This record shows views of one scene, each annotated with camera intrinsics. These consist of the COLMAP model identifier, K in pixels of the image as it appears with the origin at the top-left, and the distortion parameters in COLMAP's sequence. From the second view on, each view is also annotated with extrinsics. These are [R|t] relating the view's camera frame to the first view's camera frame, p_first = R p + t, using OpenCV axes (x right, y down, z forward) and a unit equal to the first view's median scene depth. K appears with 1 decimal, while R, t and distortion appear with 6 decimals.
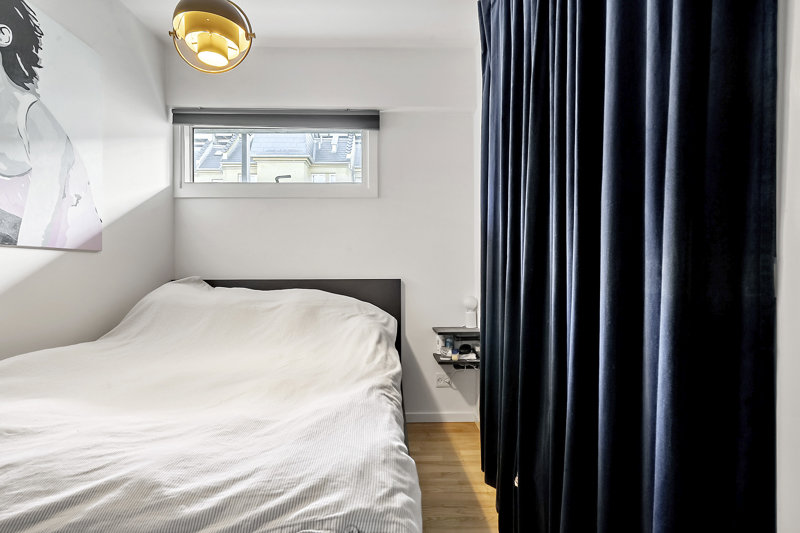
lens RADIAL K [[361.2, 0, 400.4], [0, 361.2, 265.9], [0, 0, 1]] dist [-0.012755, 0.001753]
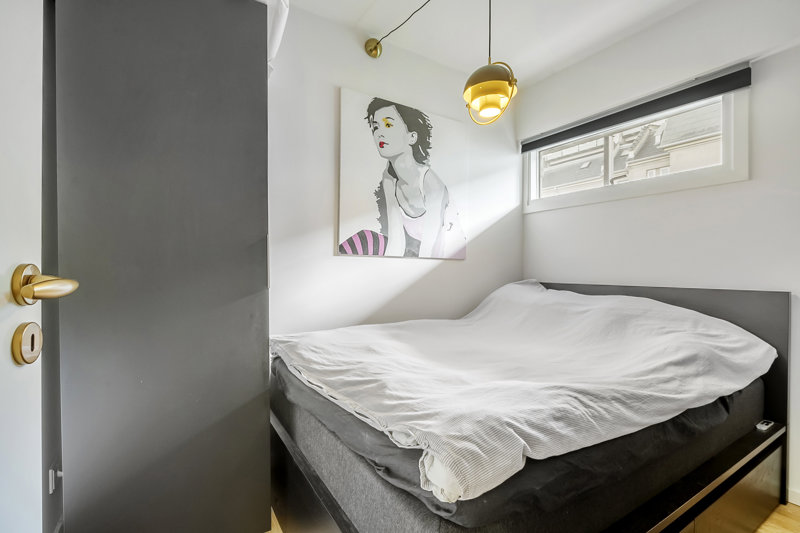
lens RADIAL K [[361.2, 0, 401.5], [0, 361.2, 267.4], [0, 0, 1]] dist [-0.012755, 0.001753]
pose [[0.515911, 0.001263, -0.856641, 0.312624], [-0.009011, 0.999952, -0.003953, -0.000851], [0.856595, 0.009758, 0.515898, 0.030586]]
